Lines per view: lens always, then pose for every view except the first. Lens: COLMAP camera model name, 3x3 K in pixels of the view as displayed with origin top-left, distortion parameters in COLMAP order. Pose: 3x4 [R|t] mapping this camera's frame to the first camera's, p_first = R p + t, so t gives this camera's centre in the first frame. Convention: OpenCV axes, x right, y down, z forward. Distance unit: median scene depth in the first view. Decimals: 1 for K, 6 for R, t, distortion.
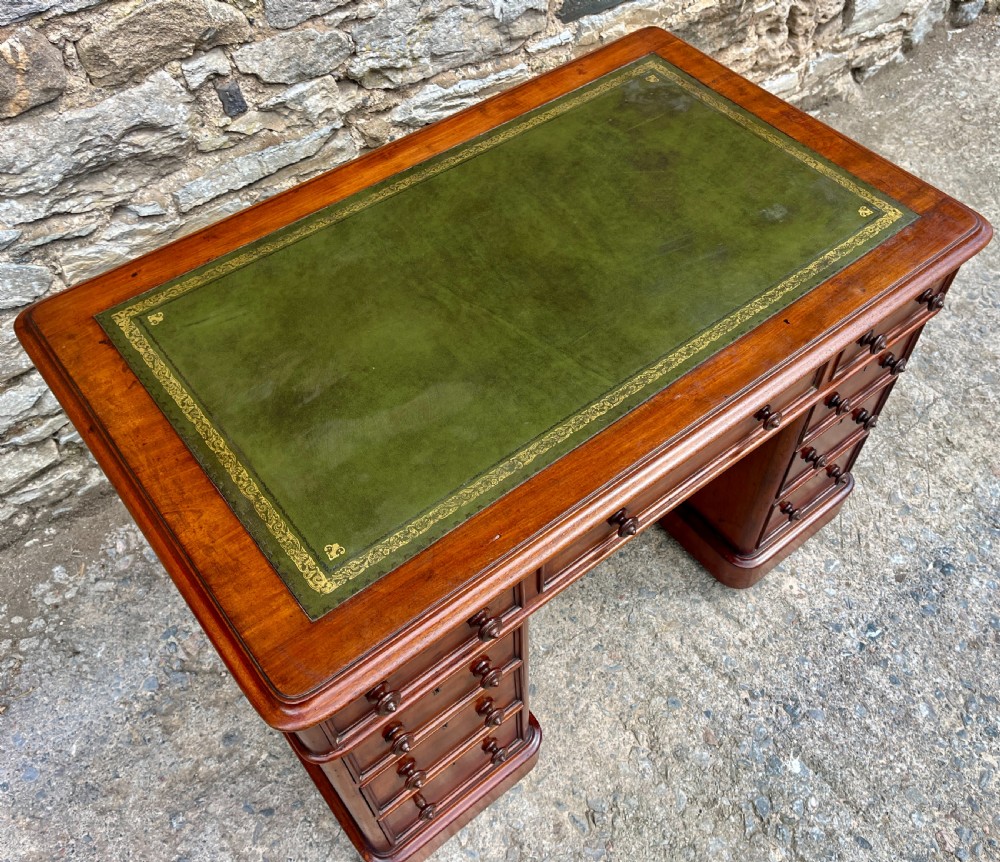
lens RADIAL K [[876.0, 0, 514.9], [0, 876.0, 438.9], [0, 0, 1]] dist [0.039509, -0.043794]
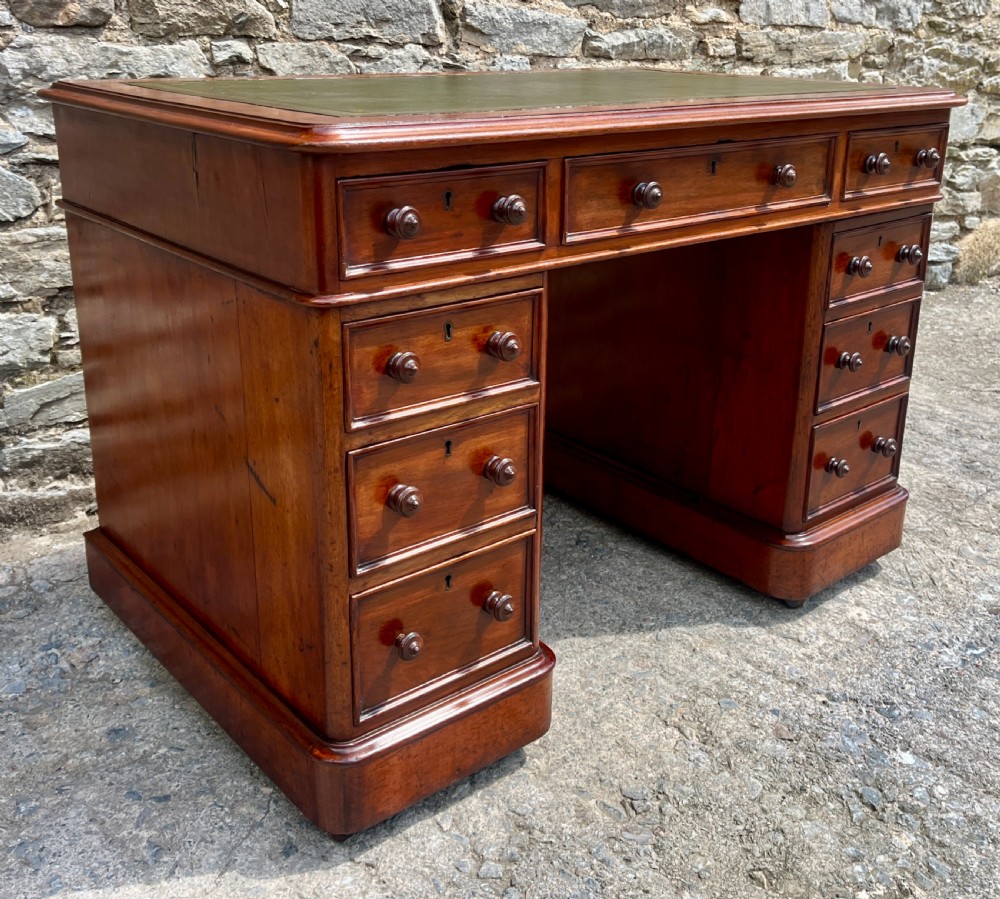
lens RADIAL K [[1091.3, 0, 482.5], [0, 1091.3, 376.2], [0, 0, 1]] dist [0.023960, 0.000000]
pose [[0.999645, 0.019146, 0.018549, -0.053668], [-0.005050, 0.819239, -0.573430, 0.678906], [-0.026175, 0.573133, 0.819044, 0.105598]]
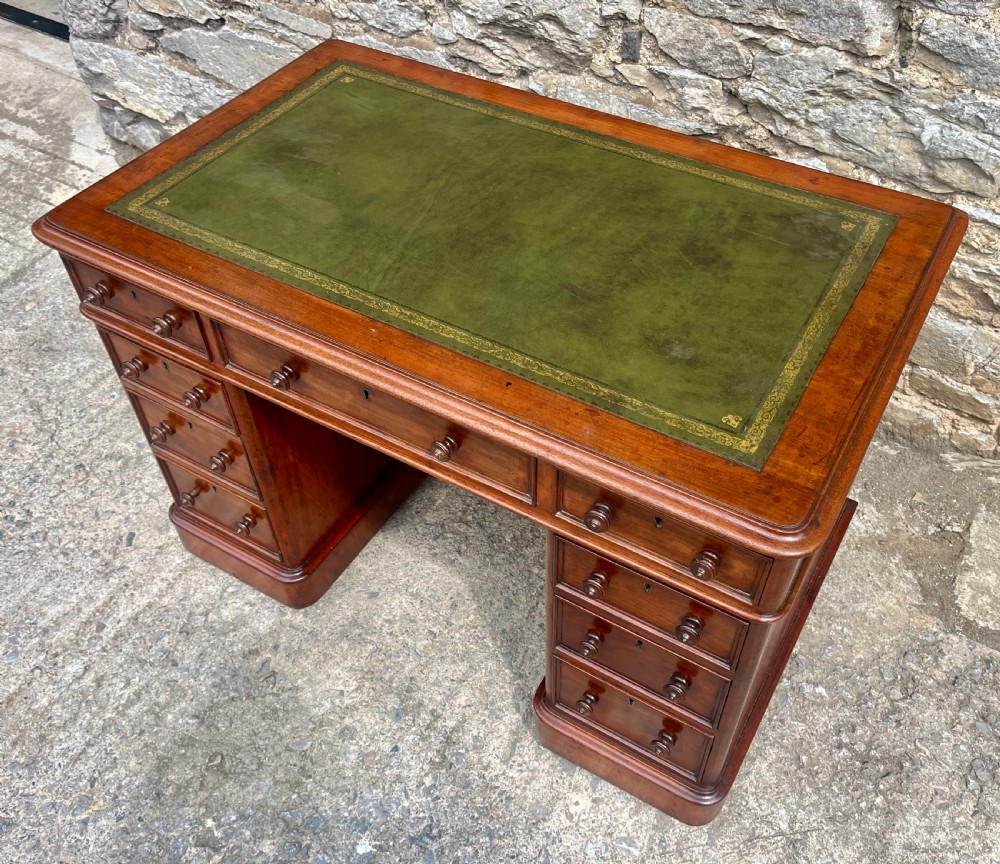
lens RADIAL K [[876.0, 0, 520.6], [0, 876.0, 451.7], [0, 0, 1]] dist [0.039509, -0.043794]
pose [[0.364141, 0.698576, -0.615949, 0.701727], [-0.747500, 0.613724, 0.254139, -0.252795], [0.555558, 0.367879, 0.745668, 0.277594]]
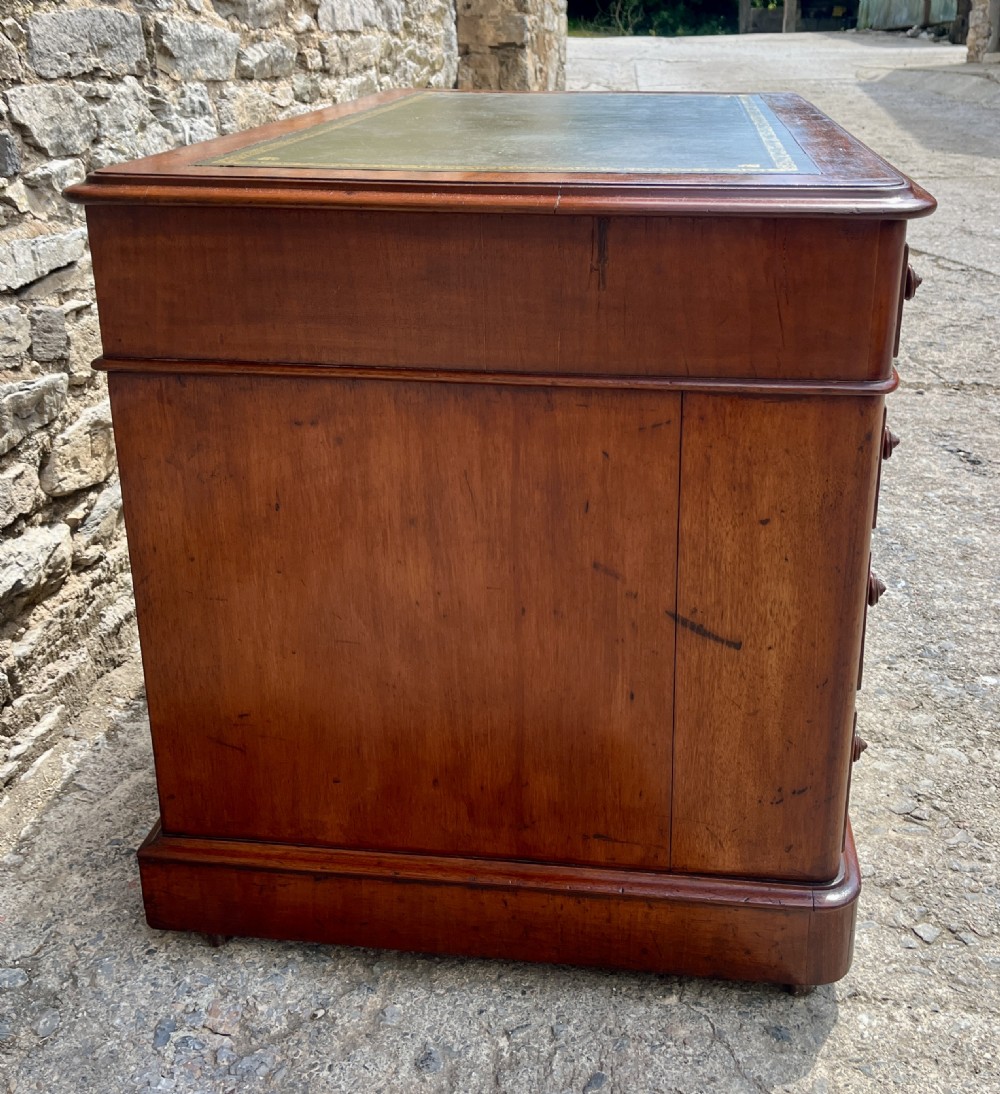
lens RADIAL K [[1228.1, 0, 528.0], [0, 1228.1, 444.9], [0, 0, 1]] dist [0.021879, 0.000000]
pose [[0.714356, -0.228237, 0.661516, -0.752340], [0.559208, 0.754487, -0.343563, 0.386921], [-0.420691, 0.615351, 0.666605, 0.300229]]
